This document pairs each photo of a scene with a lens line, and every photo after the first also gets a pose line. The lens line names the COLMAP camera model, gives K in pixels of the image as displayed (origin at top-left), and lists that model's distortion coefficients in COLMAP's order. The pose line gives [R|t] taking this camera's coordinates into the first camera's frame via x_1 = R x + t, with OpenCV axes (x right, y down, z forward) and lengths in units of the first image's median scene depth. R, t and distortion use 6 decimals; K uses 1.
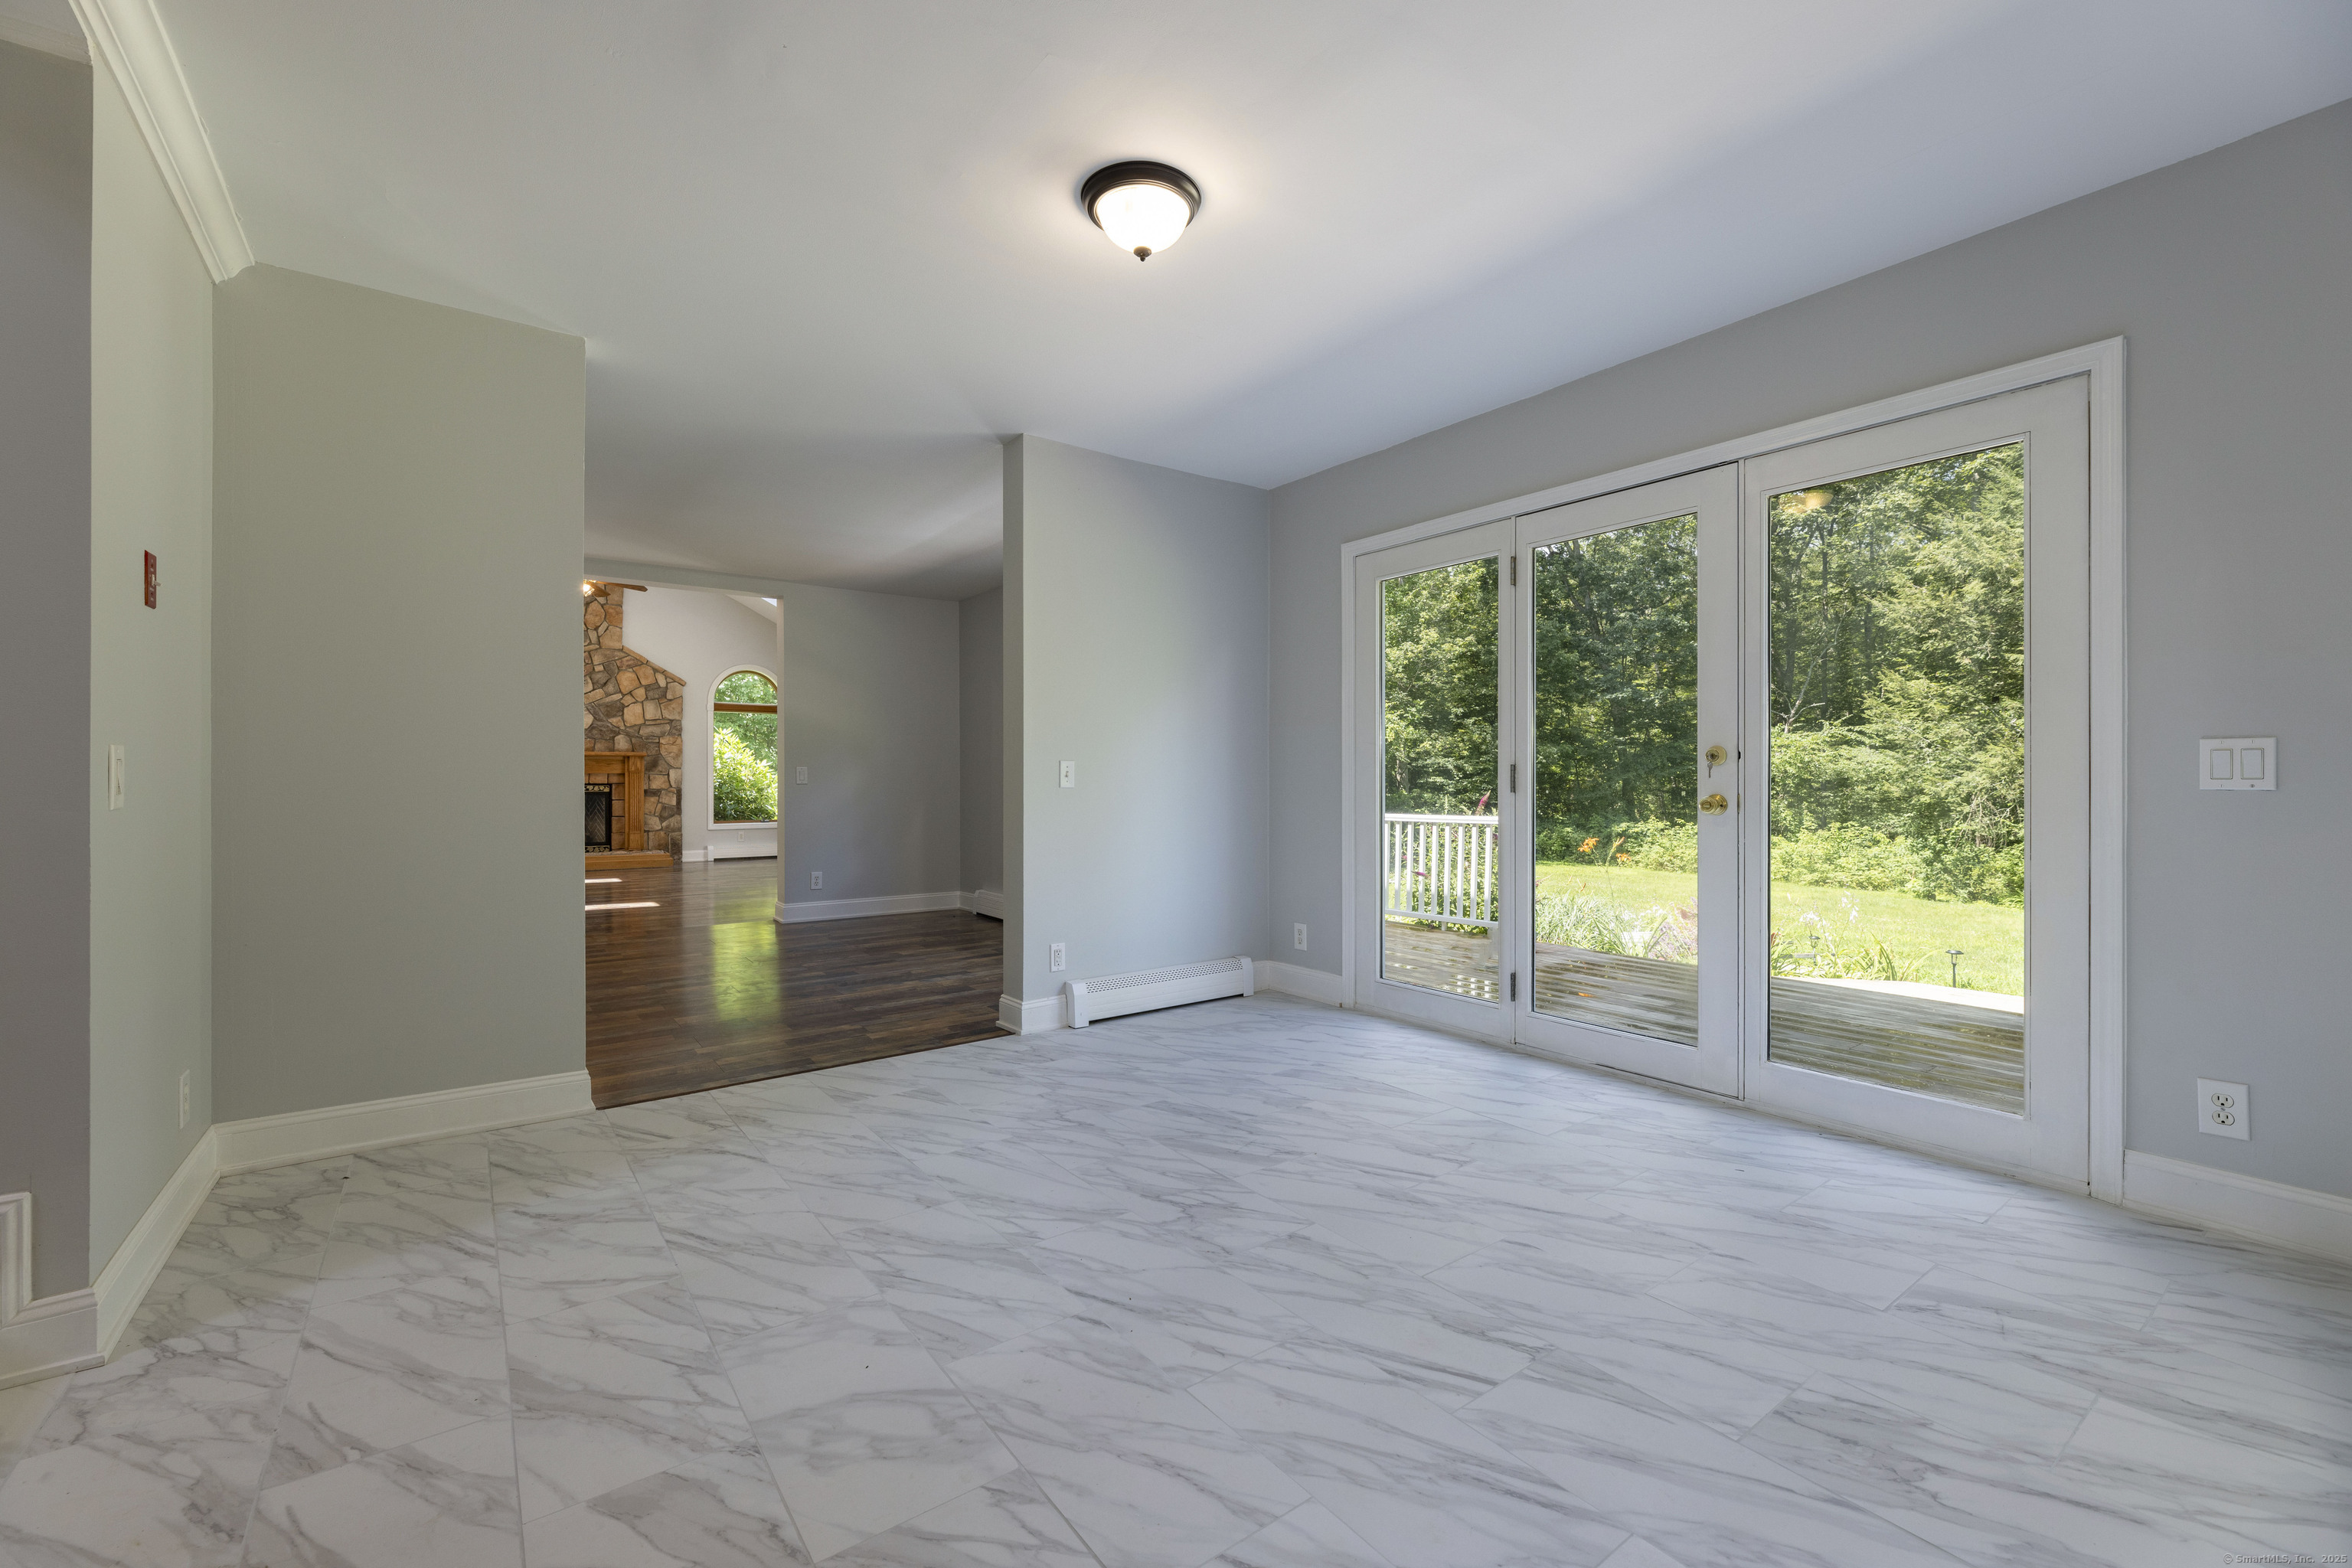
lens RADIAL K [[984.1, 0, 1176.0], [0, 984.1, 784.0], [0, 0, 1]] dist [-0.002951, -0.000484]
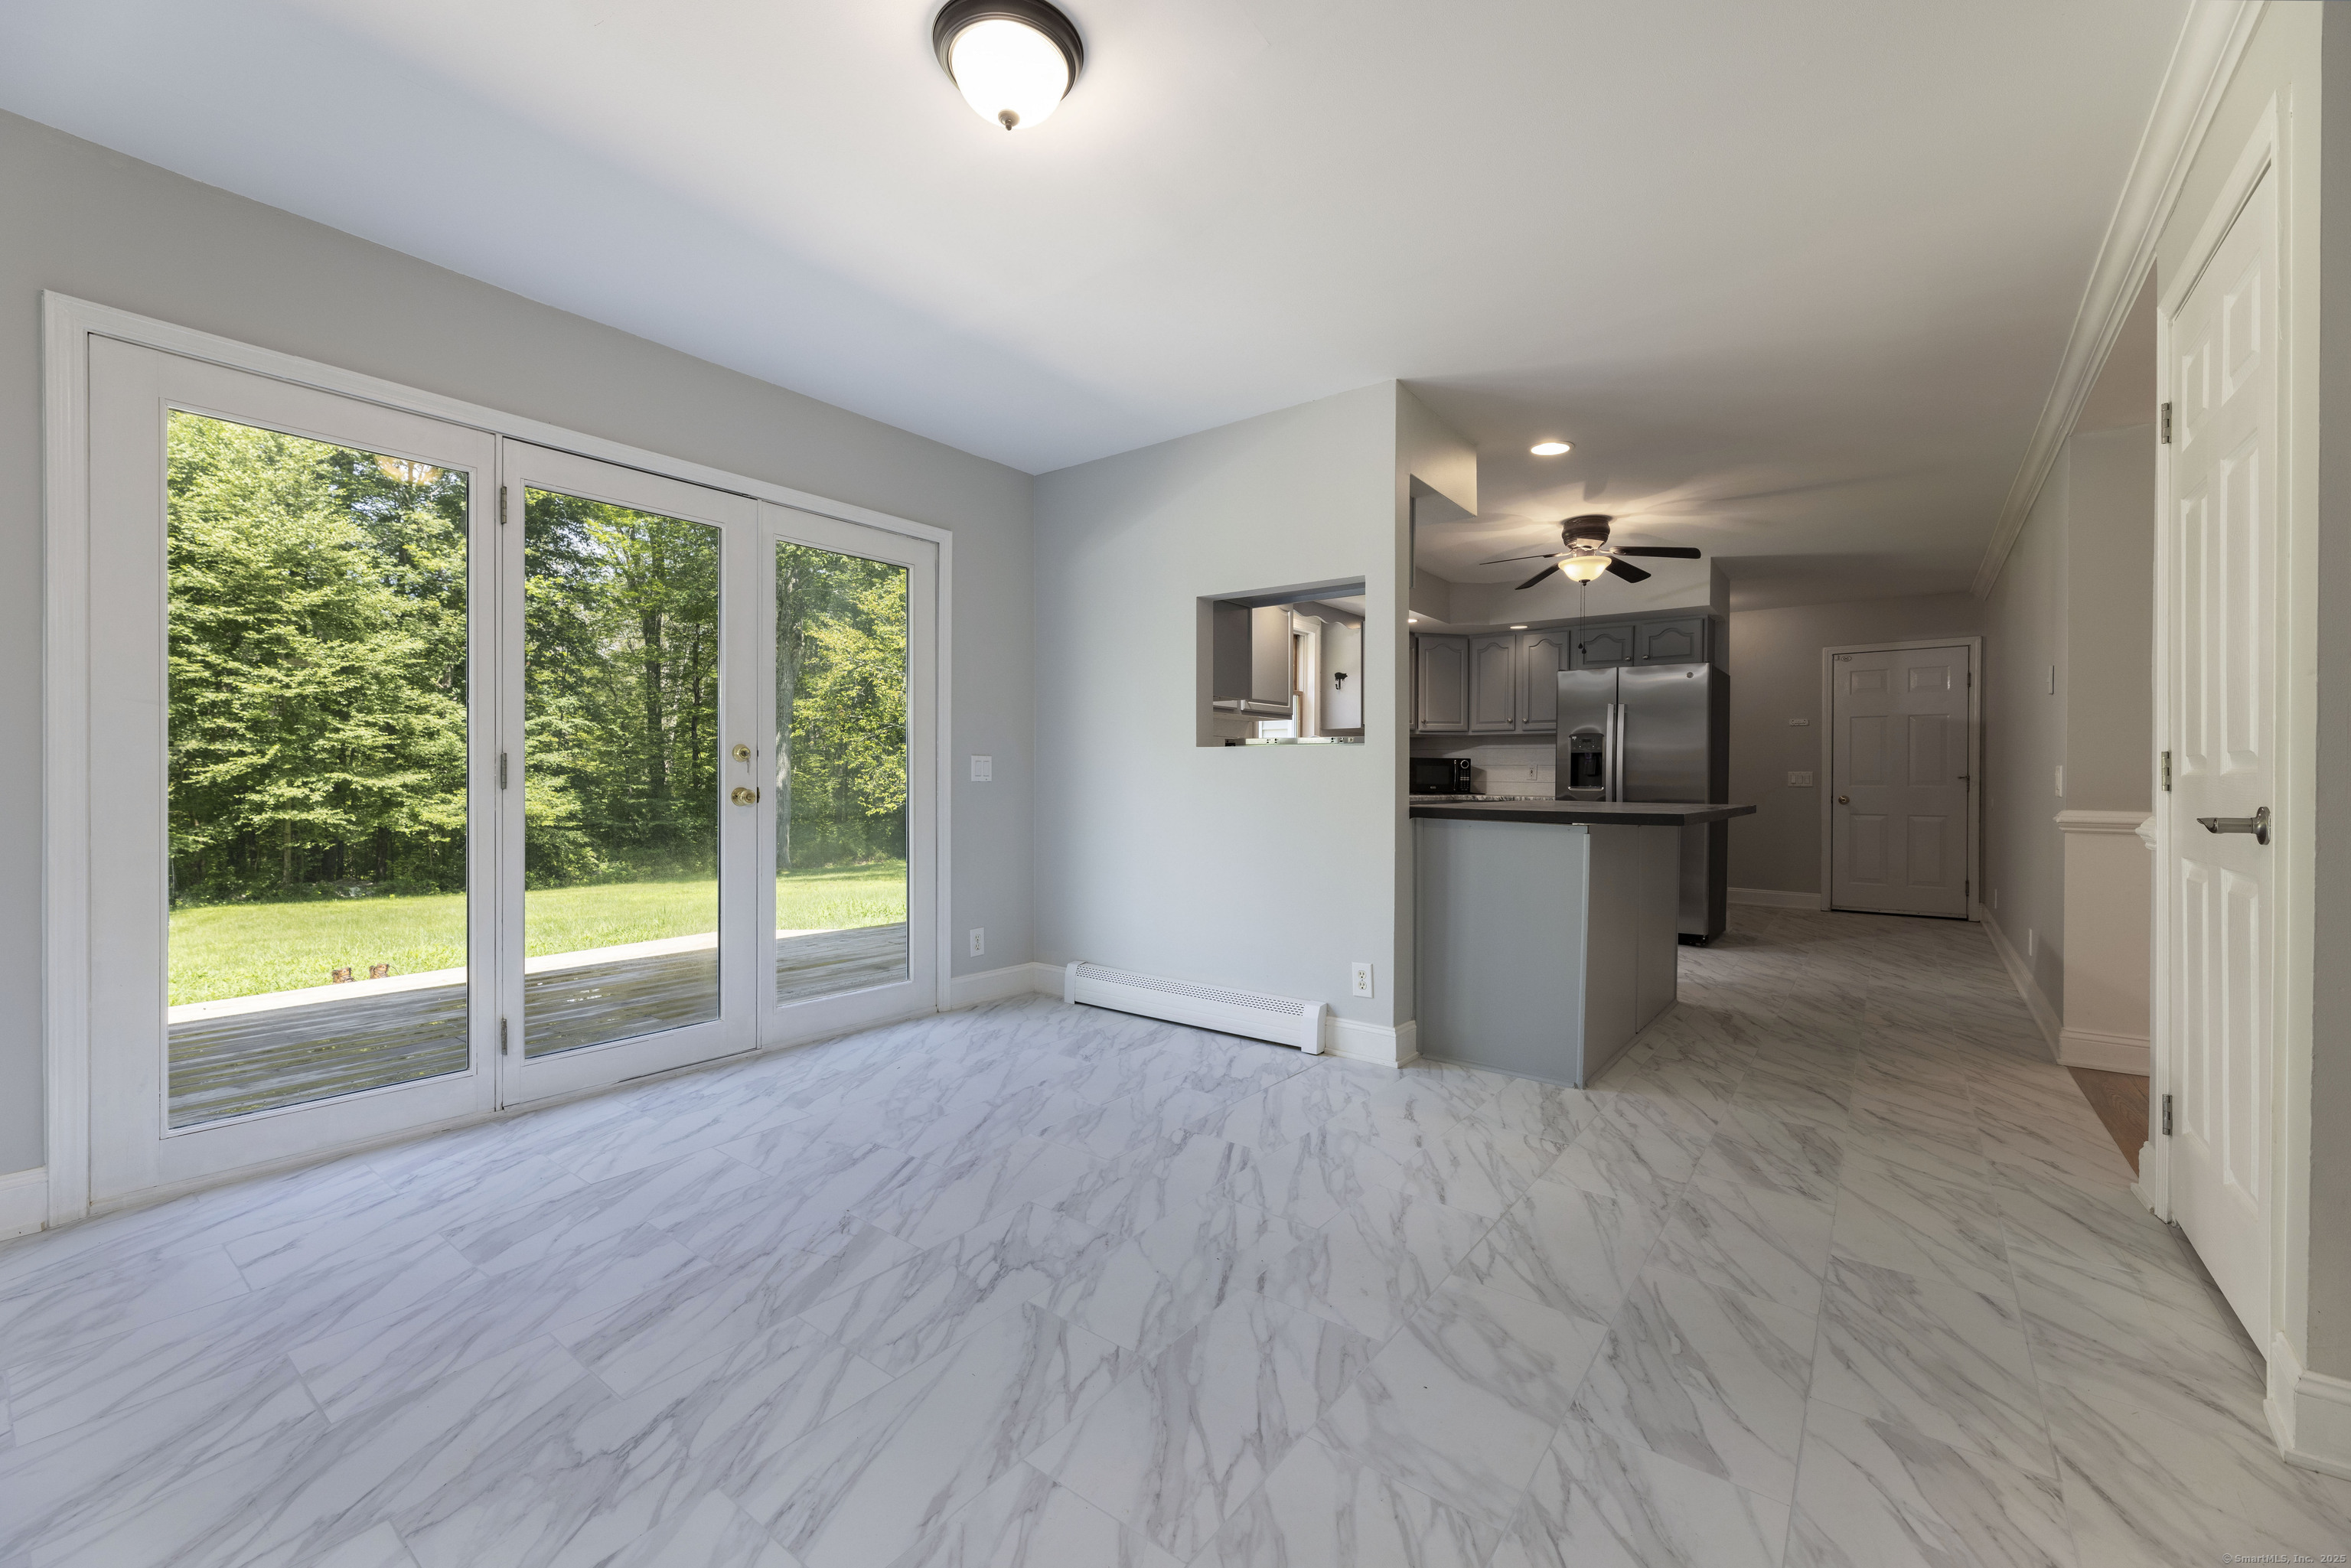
lens RADIAL K [[955.0, 0, 1161.7], [0, 955.0, 782.1], [0, 0, 1]] dist [0.000258, -0.000142]
pose [[-0.281929, -0.004861, 0.959423, -0.862585], [-0.000950, 0.999988, 0.004787, -0.001319], [-0.959435, 0.000438, -0.281930, 1.149145]]
